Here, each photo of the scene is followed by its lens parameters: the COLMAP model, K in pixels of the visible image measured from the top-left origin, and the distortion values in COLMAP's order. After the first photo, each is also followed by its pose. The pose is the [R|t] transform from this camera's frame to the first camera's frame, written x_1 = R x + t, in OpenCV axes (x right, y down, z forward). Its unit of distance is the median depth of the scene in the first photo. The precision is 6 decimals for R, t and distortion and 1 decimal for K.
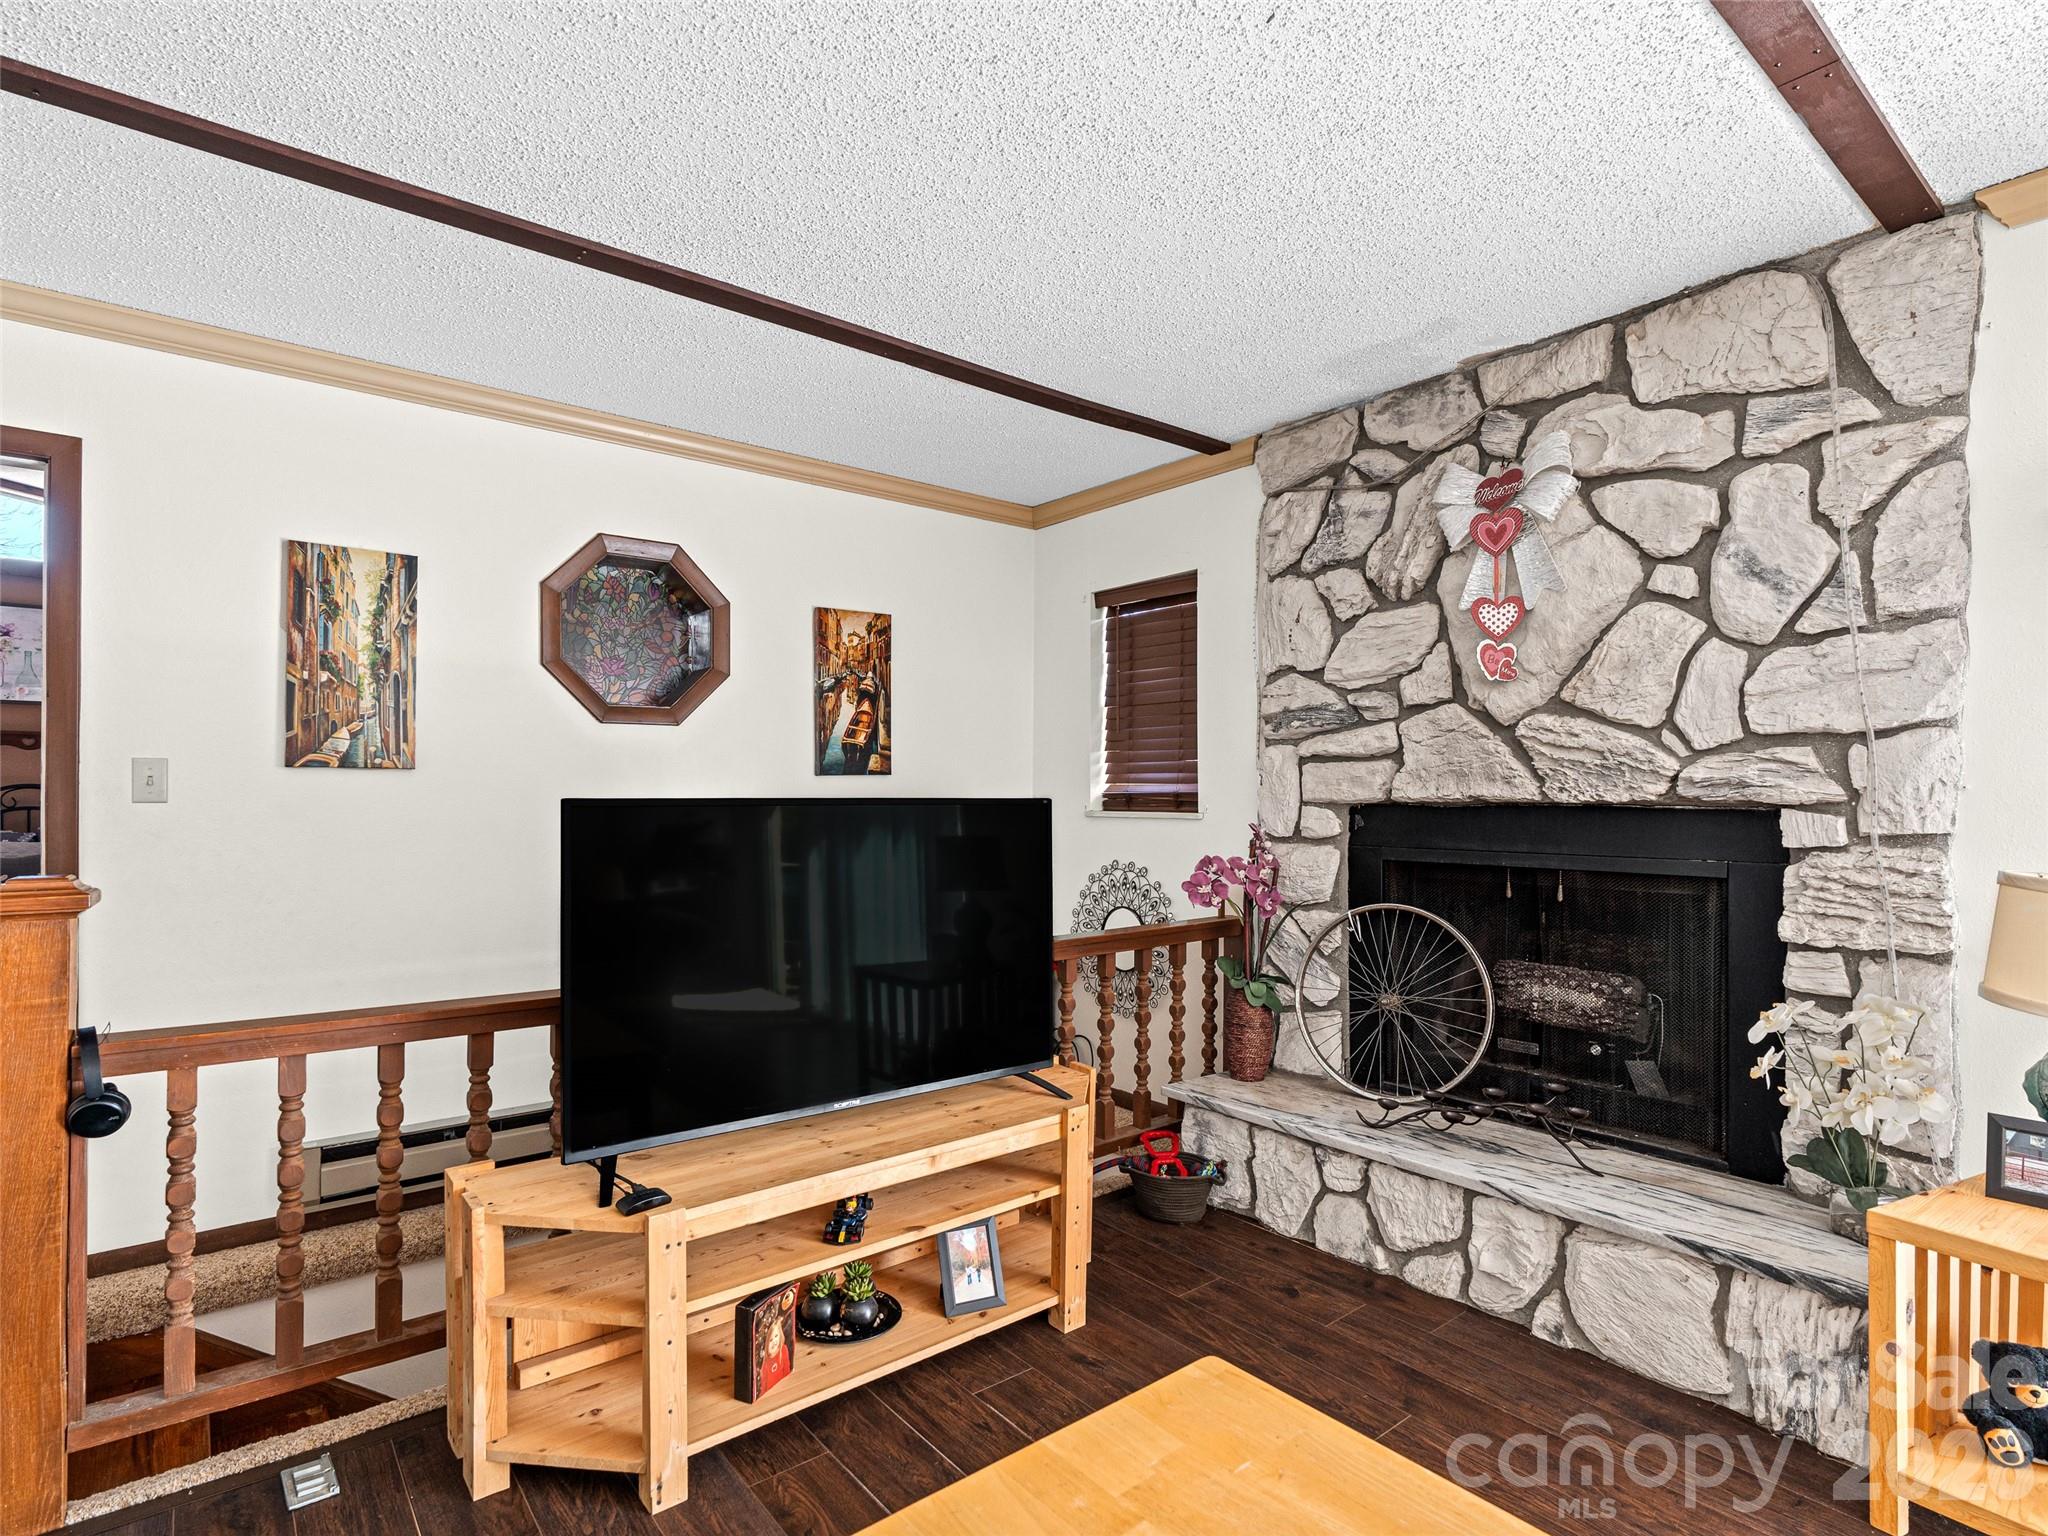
lens RADIAL K [[1037.9, 0, 1030.7], [0, 1037.9, 791.8], [0, 0, 1]] dist [-0.008457, 0.000901]
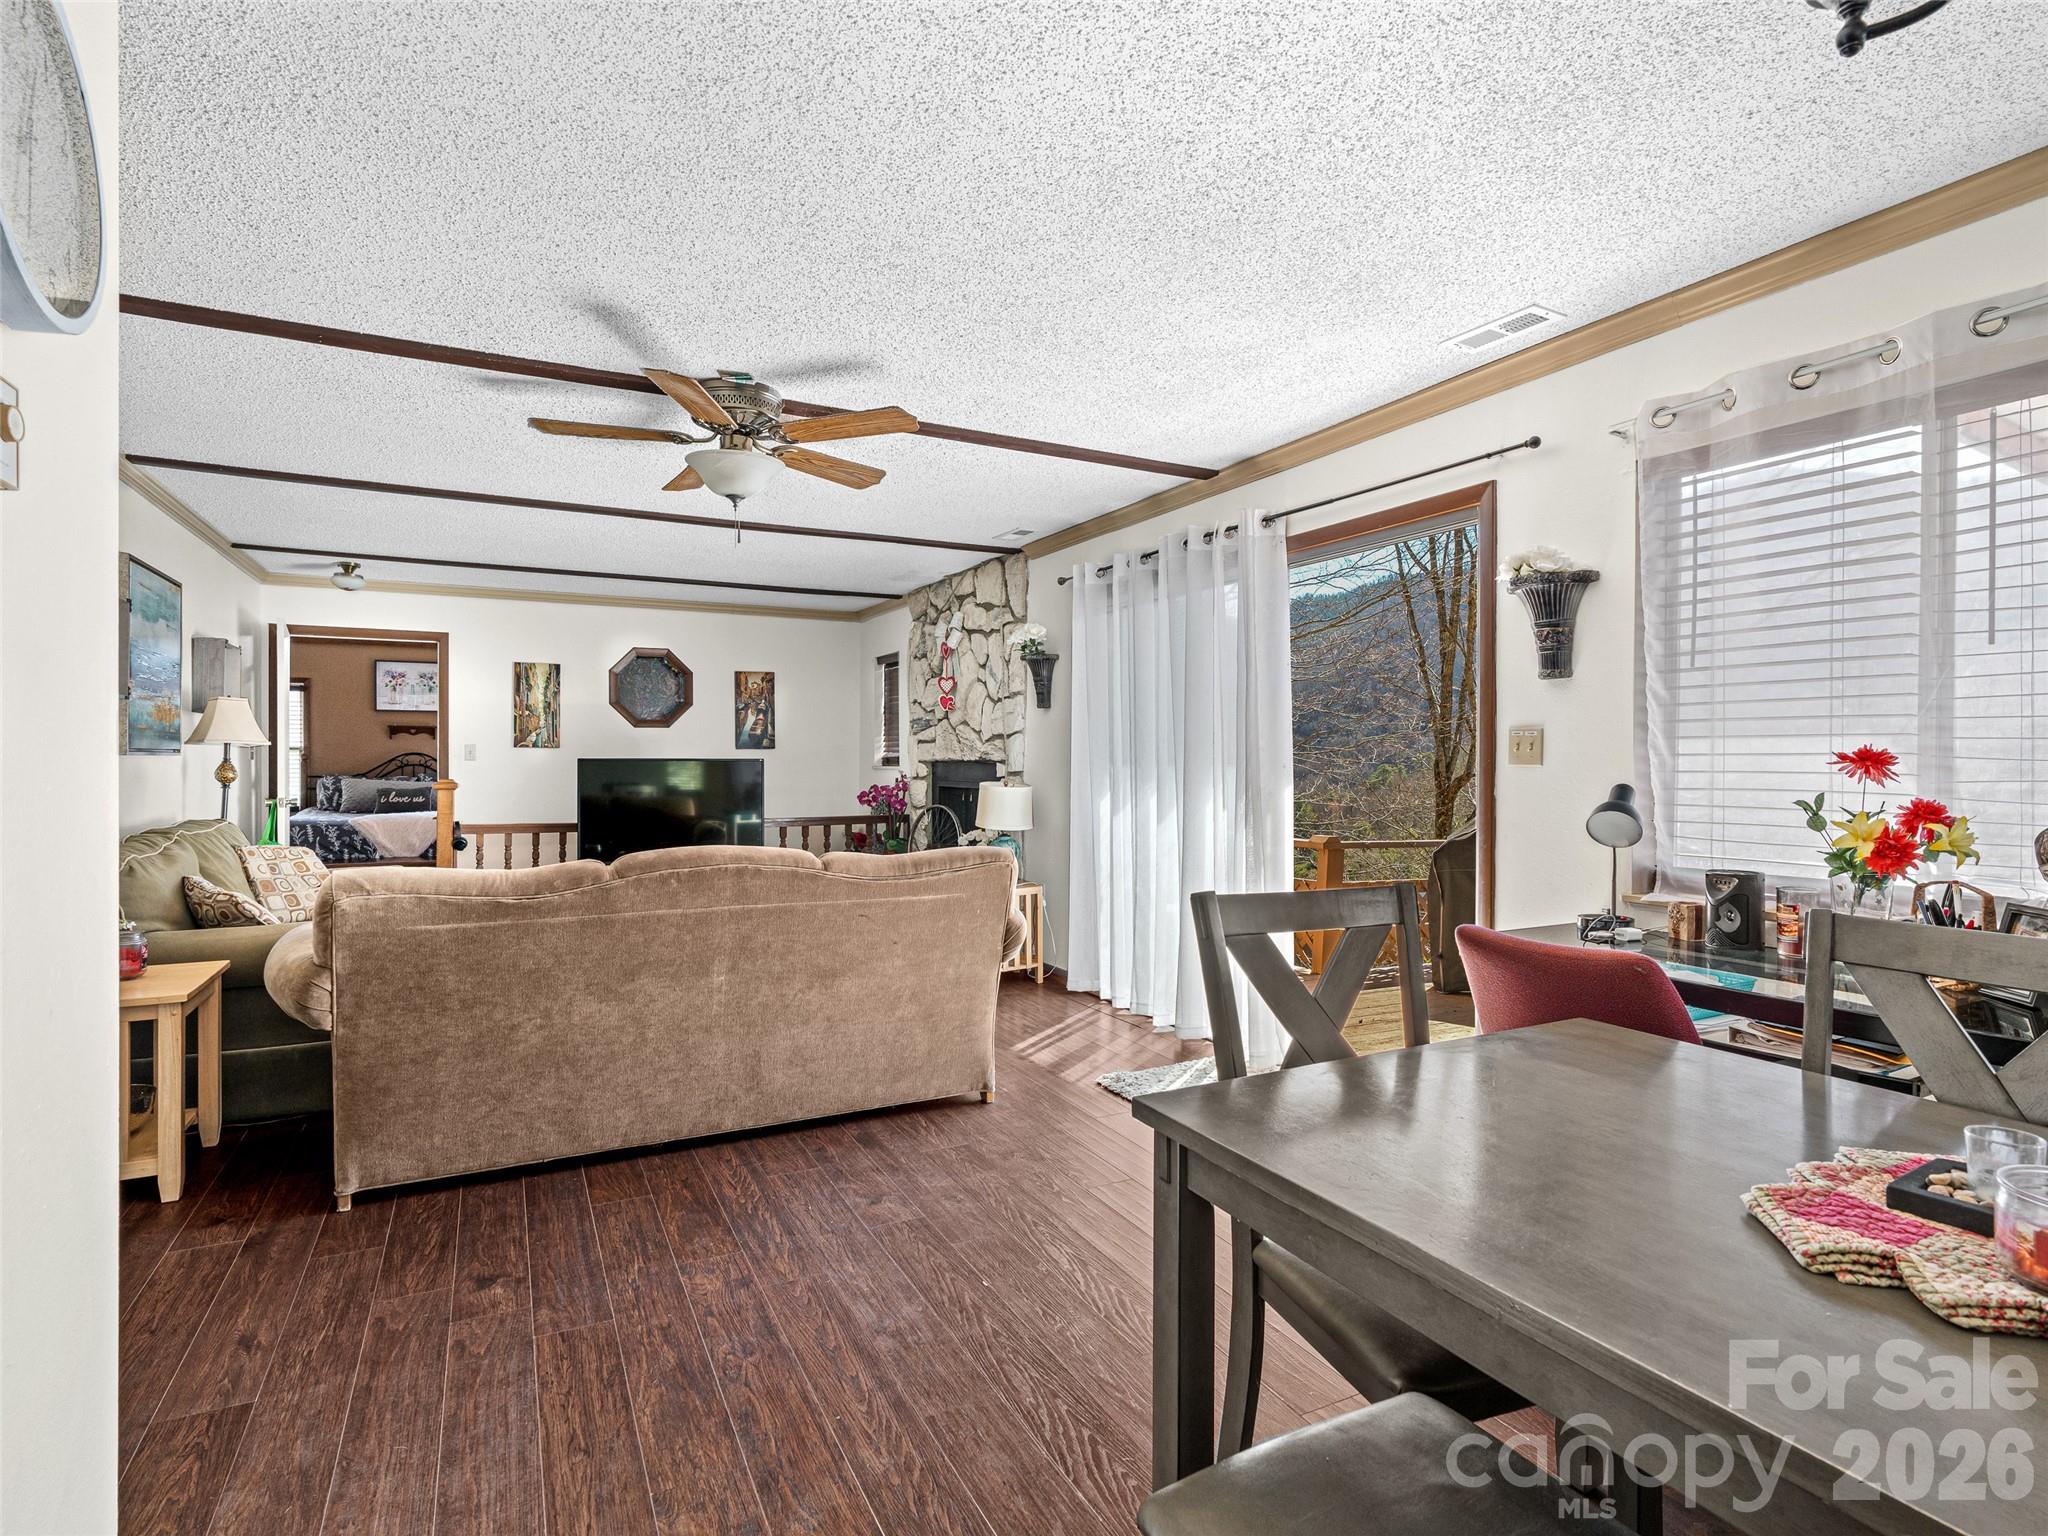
lens RADIAL K [[1030.4, 0, 1024.0], [0, 1030.4, 768.0], [0, 0, 1]] dist [-0.009645, 0.000653]
pose [[0.979083, 0.001809, -0.203454, 1.096101], [0.000467, 0.999938, 0.011139, 0.000772], [0.203461, -0.011001, 0.979021, -1.317101]]
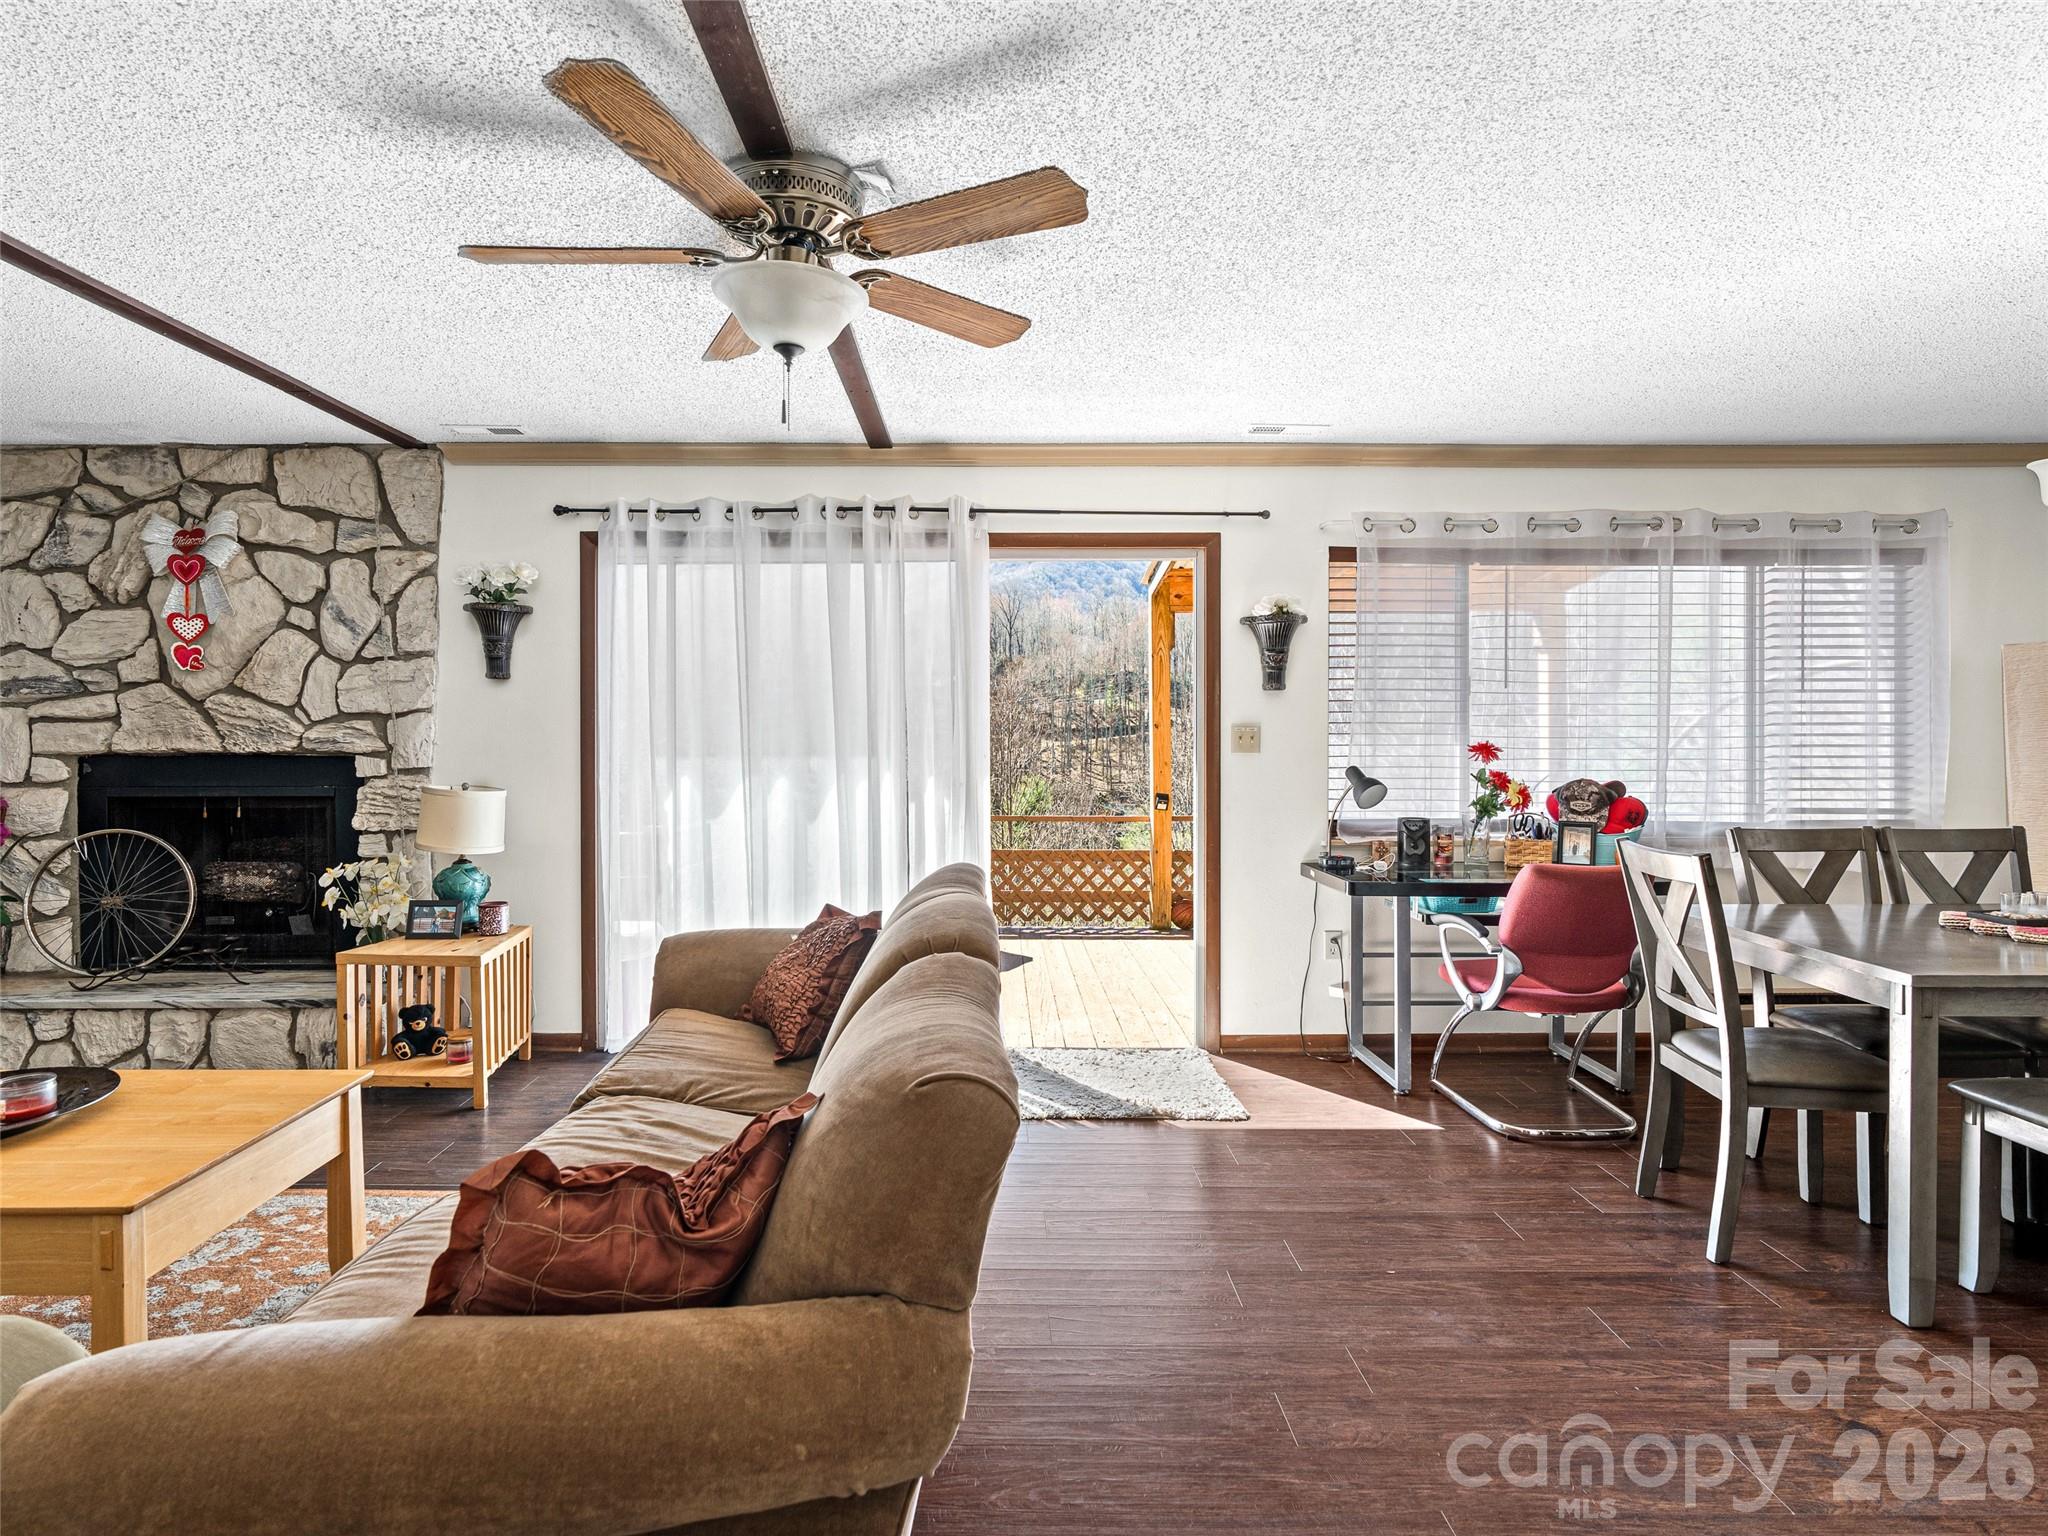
lens RADIAL K [[1067.5, 0, 981.6], [0, 1067.5, 736.7], [0, 0, 1]] dist [-0.005733, 0.001537]
pose [[0.630387, -0.007048, 0.776249, -0.012058], [-0.000145, 0.999958, 0.009197, -0.026572], [-0.776281, -0.005910, 0.630359, -0.802290]]
